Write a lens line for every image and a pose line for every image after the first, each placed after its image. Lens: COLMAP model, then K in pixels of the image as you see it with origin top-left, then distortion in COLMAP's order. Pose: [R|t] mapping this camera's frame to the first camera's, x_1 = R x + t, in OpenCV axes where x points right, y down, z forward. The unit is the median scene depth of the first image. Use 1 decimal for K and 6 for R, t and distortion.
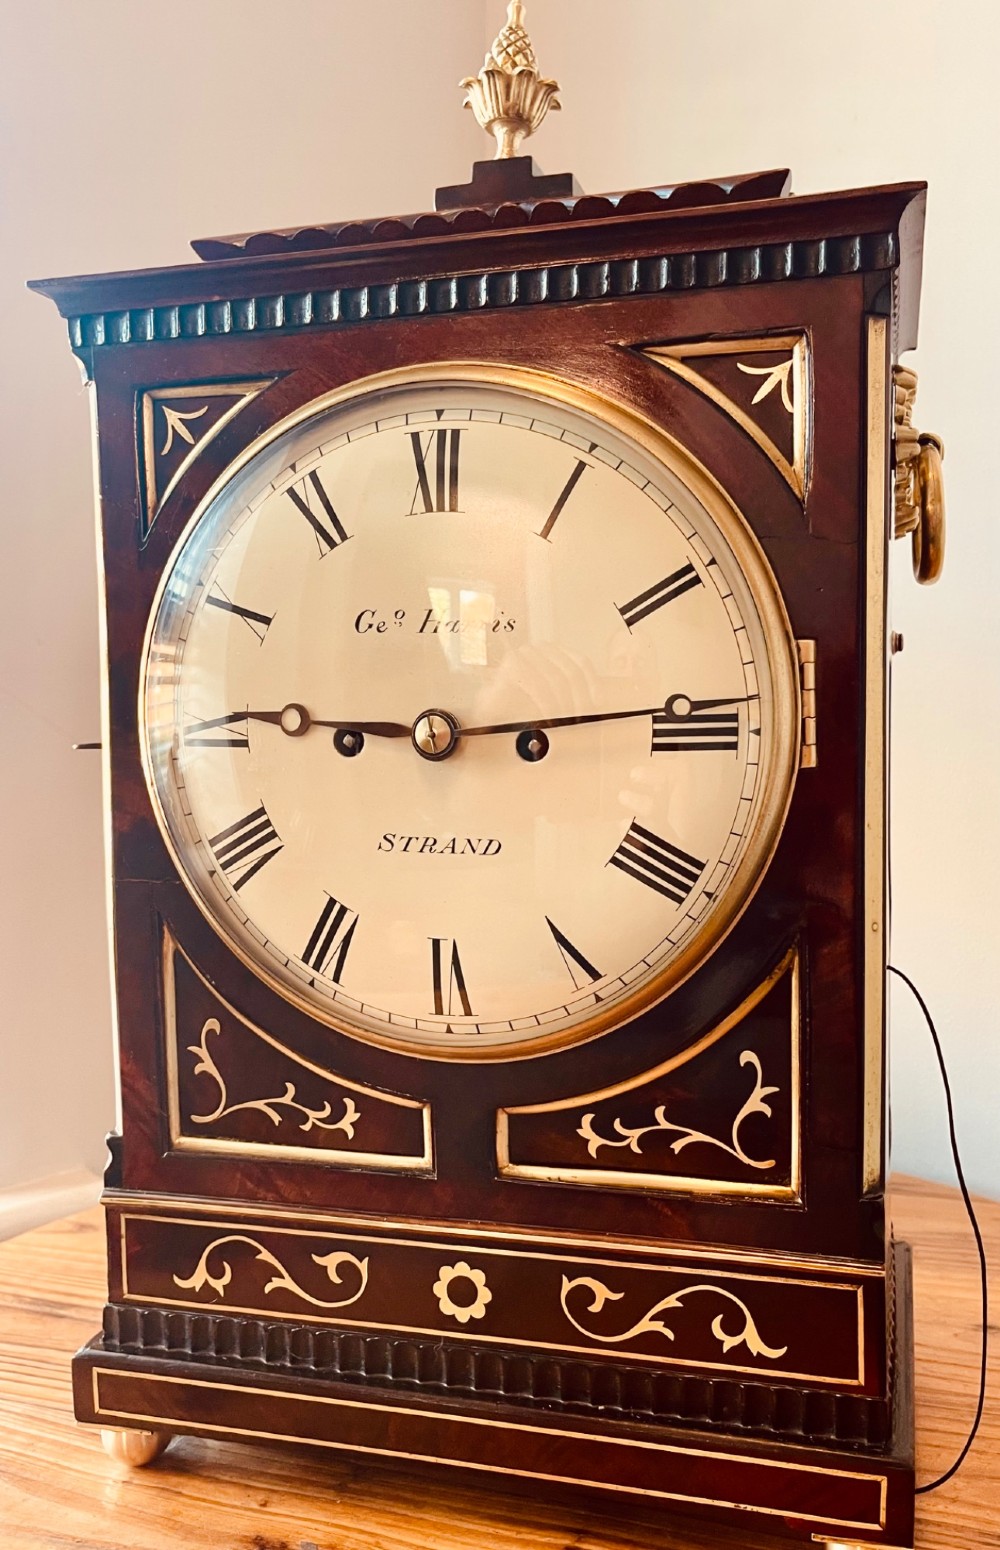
lens RADIAL K [[1339.6, 0, 532.5], [0, 1339.6, 759.7], [0, 0, 1]] dist [0.007844, 0.009706]
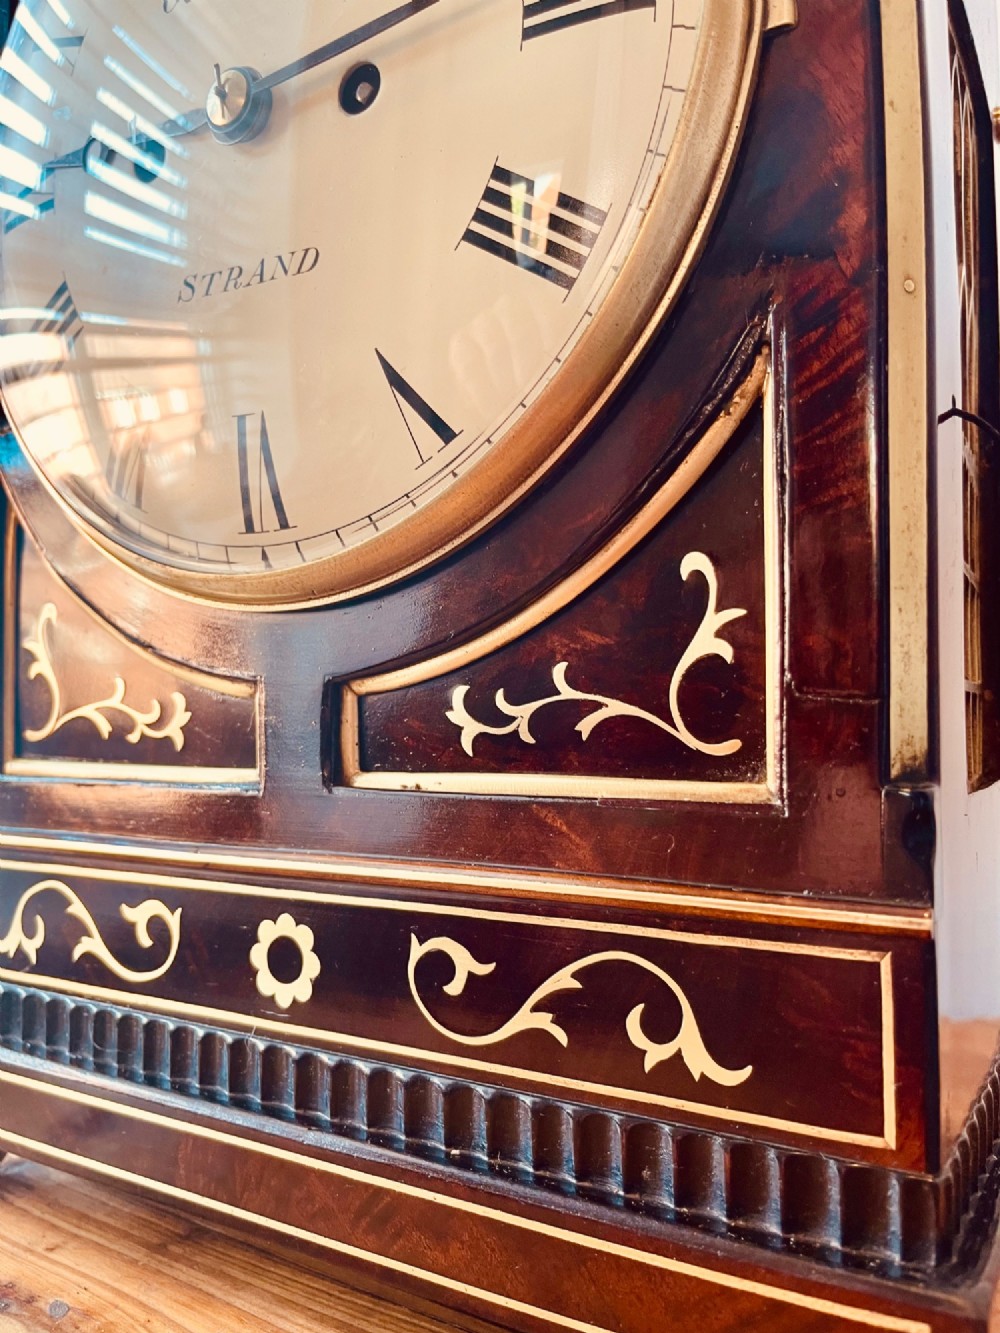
lens RADIAL K [[1041.4, 0, 500.0], [0, 1041.4, 666.5], [0, 0, 1]] dist [0.007832, -0.003877]
pose [[0.967244, 0.003306, -0.253826, 0.189619], [-0.025421, 0.996150, -0.083897, 0.300070], [0.252571, 0.087602, 0.963605, 0.526444]]
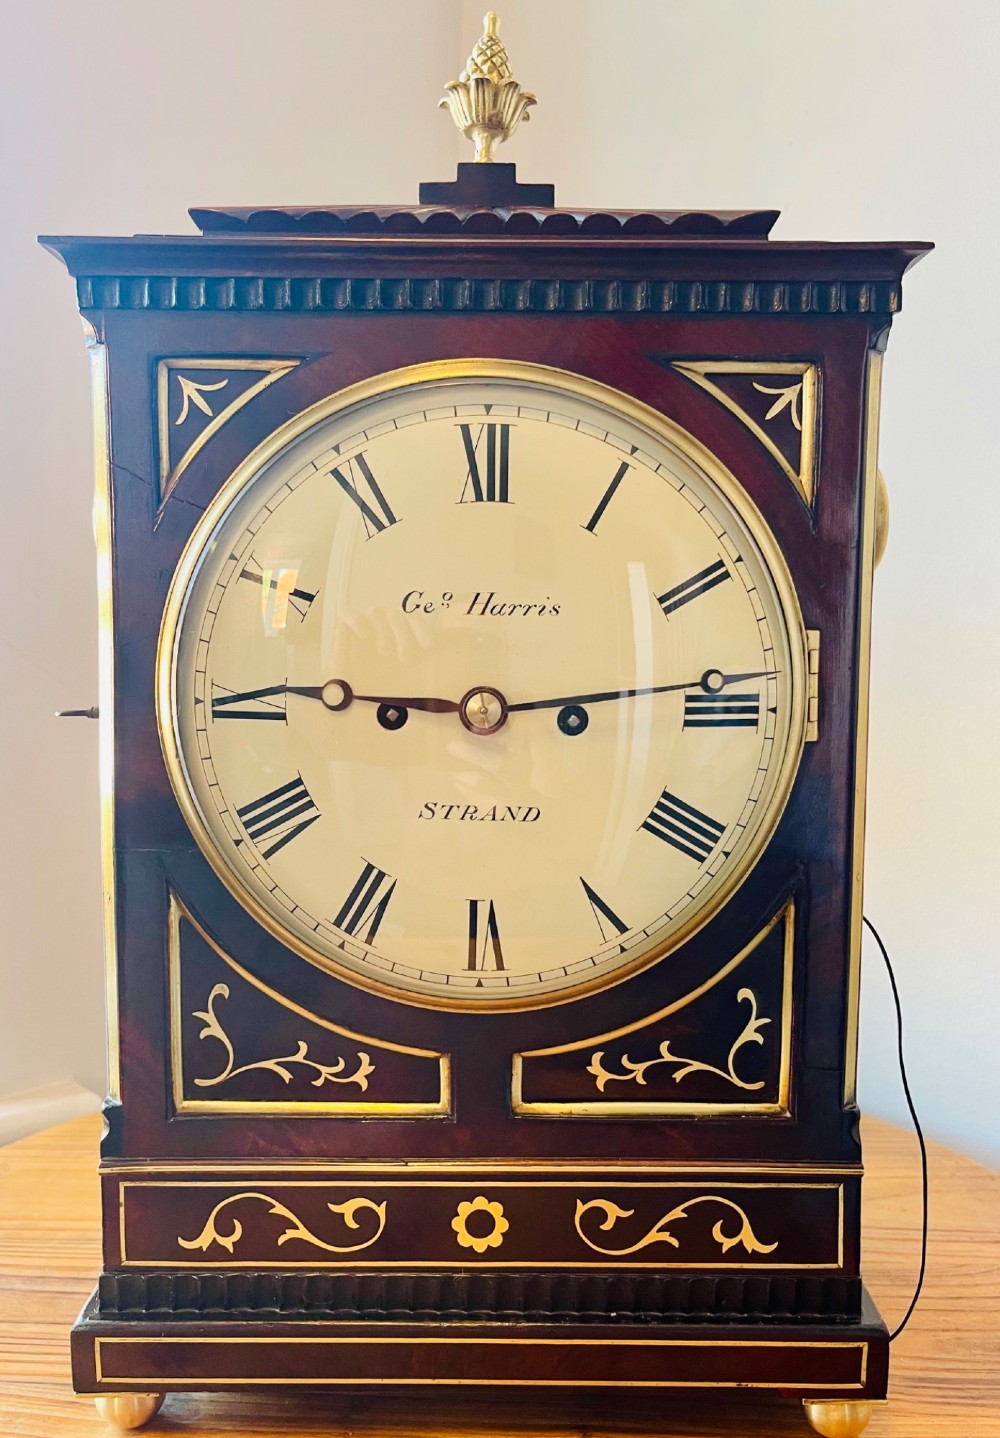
lens RADIAL K [[1254.9, 0, 500.0], [0, 1254.9, 719.0], [0, 0, 1]] dist [0.008503, 0.007751]
pose [[0.963374, 0.001139, 0.268159, -0.317805], [-0.006978, 0.999759, 0.020824, -0.031691], [-0.268071, -0.021933, 0.963149, 0.031789]]
